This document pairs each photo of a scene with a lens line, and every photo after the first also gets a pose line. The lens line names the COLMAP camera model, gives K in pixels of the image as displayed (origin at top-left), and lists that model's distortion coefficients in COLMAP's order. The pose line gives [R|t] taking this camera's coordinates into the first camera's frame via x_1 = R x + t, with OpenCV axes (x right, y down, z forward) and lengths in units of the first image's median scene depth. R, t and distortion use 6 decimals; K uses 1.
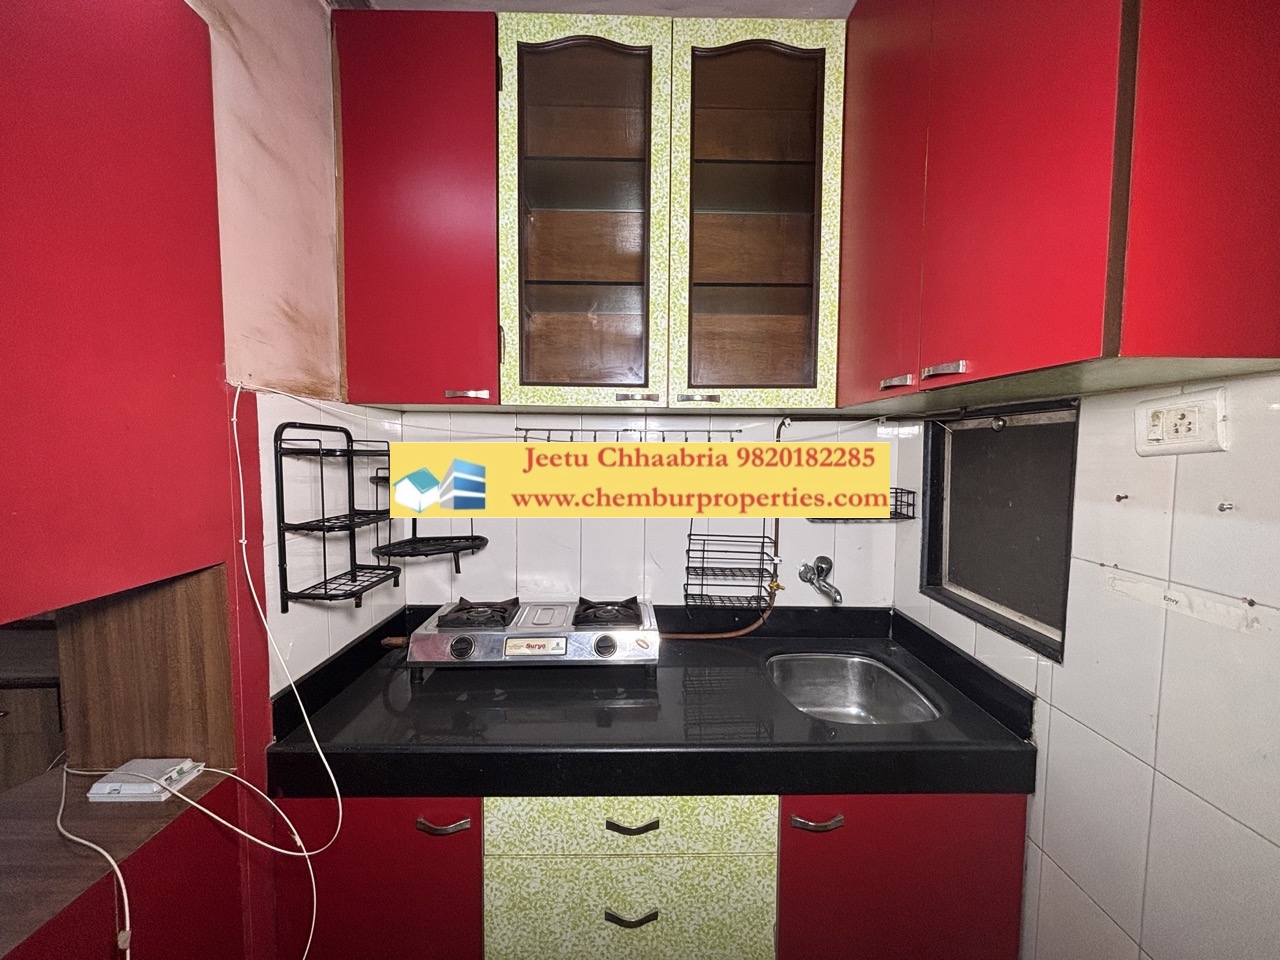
lens RADIAL K [[517.7, 0, 643.1], [0, 517.7, 478.4], [0, 0, 1]] dist [-0.001989, -0.000667]
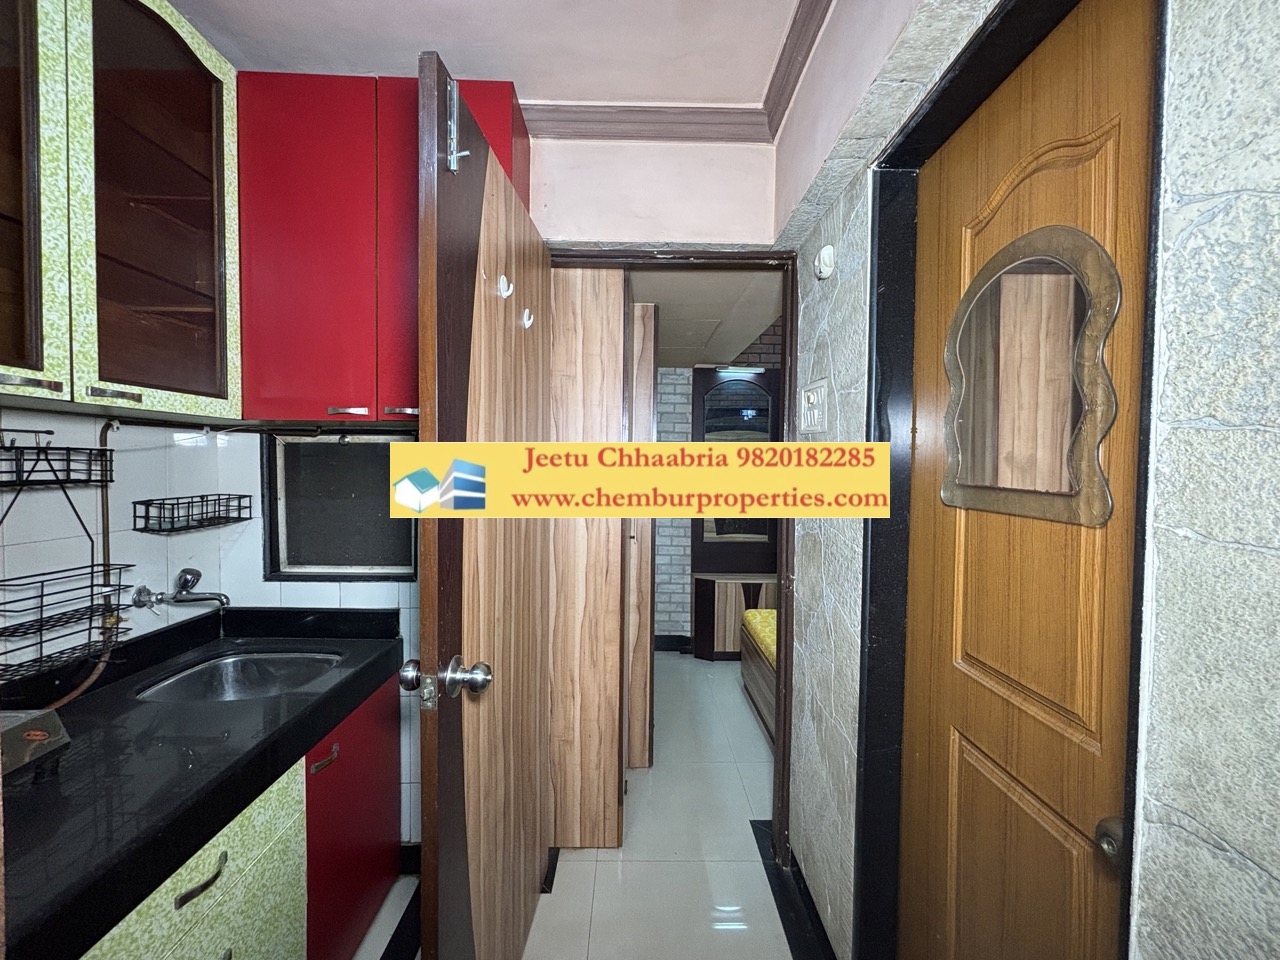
lens RADIAL K [[517.7, 0, 641.7], [0, 517.7, 477.3], [0, 0, 1]] dist [-0.001989, -0.000667]
pose [[-0.006333, -0.032818, 0.999441, -0.718896], [0.051466, 0.998126, 0.033101, -0.008166], [-0.998655, 0.051647, -0.004632, 0.175950]]
